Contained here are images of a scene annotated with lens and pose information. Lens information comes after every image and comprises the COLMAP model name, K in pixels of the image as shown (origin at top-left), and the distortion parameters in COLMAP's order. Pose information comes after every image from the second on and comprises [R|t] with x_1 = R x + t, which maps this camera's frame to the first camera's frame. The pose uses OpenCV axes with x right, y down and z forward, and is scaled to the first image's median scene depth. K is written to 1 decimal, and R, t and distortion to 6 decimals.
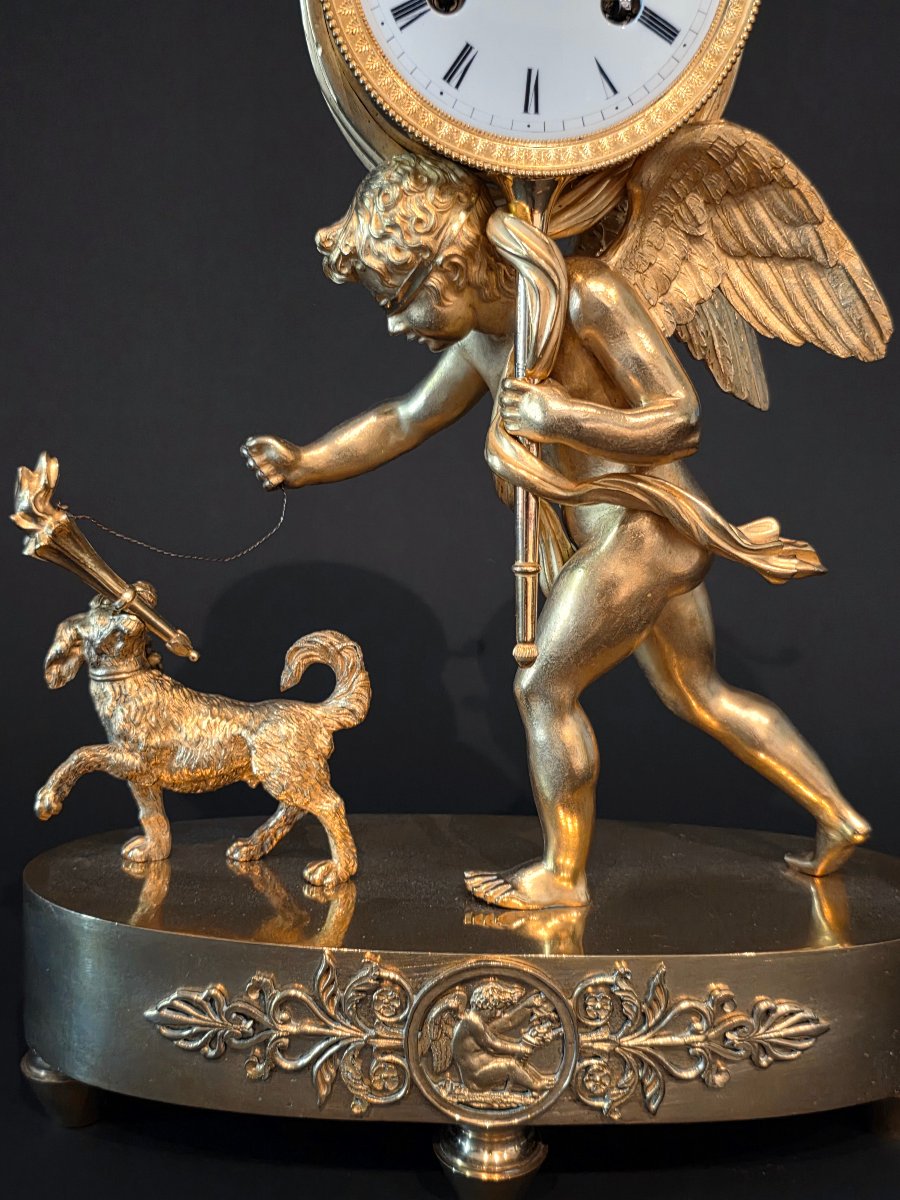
lens RADIAL K [[1528.3, 0, 449.2], [0, 1528.3, 594.6], [0, 0, 1]] dist [0.148392, -0.275210]
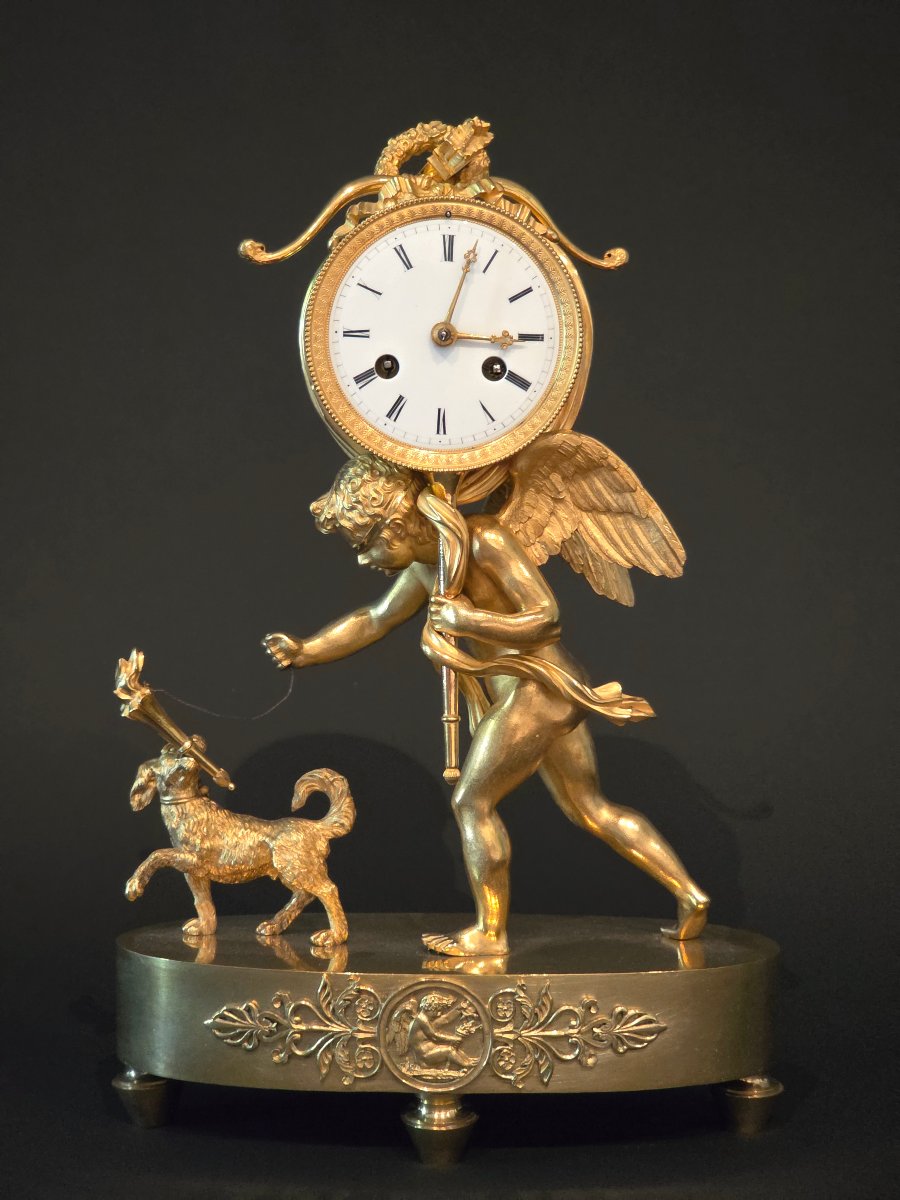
lens RADIAL K [[2395.9, 0, 450.0], [0, 2395.9, 600.0], [0, 0, 1]] dist [-0.902944, 15.919035]
pose [[0.998598, -0.022351, -0.047982, 0.159987], [0.017718, 0.995329, -0.094897, 0.087243], [0.049879, 0.093914, 0.994330, -1.311689]]
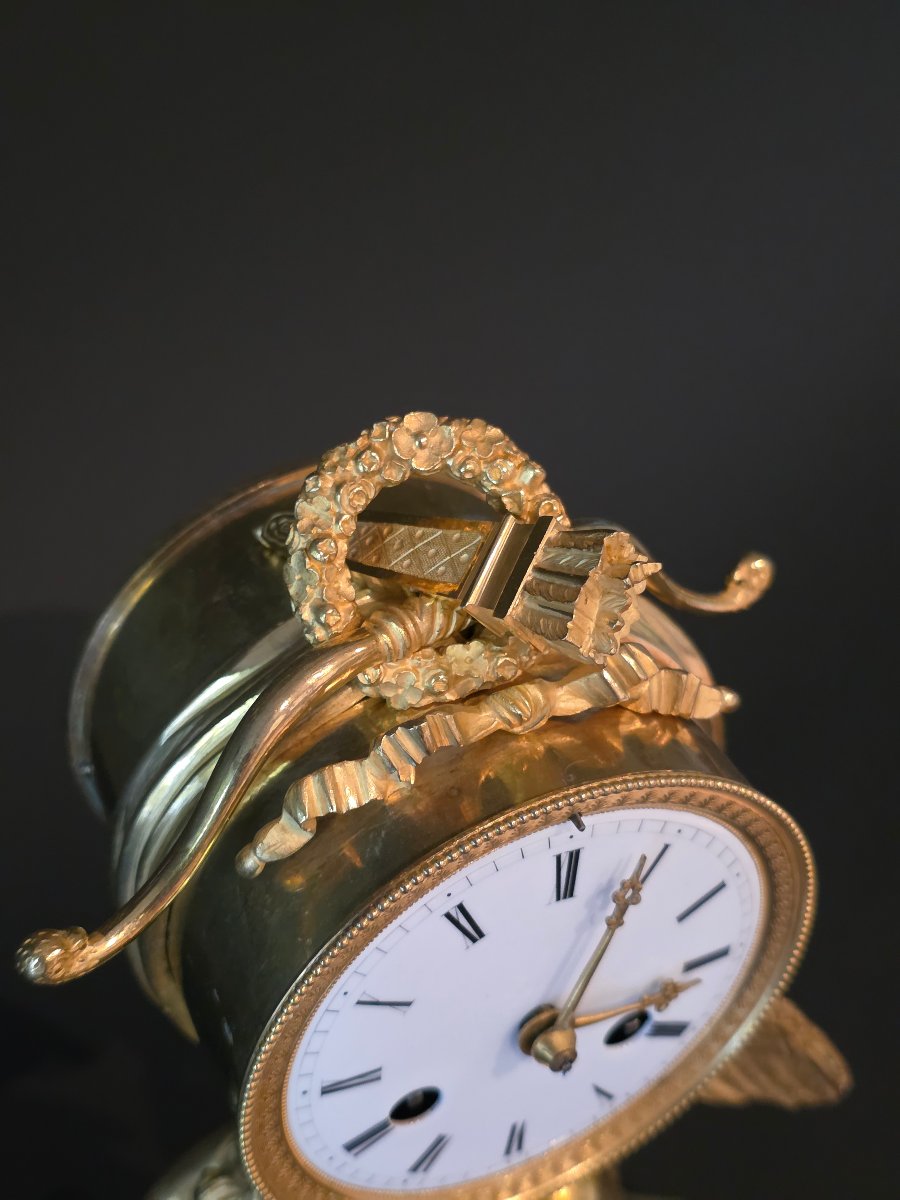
lens RADIAL K [[1613.7, 0, 450.0], [0, 1613.7, 600.0], [0, 0, 1]] dist [-0.000275, -0.001950]
pose [[0.935554, -0.191788, 0.296575, -0.144063], [0.026778, 0.875818, 0.481899, -0.842077], [-0.352168, -0.442900, 0.824510, 0.429340]]
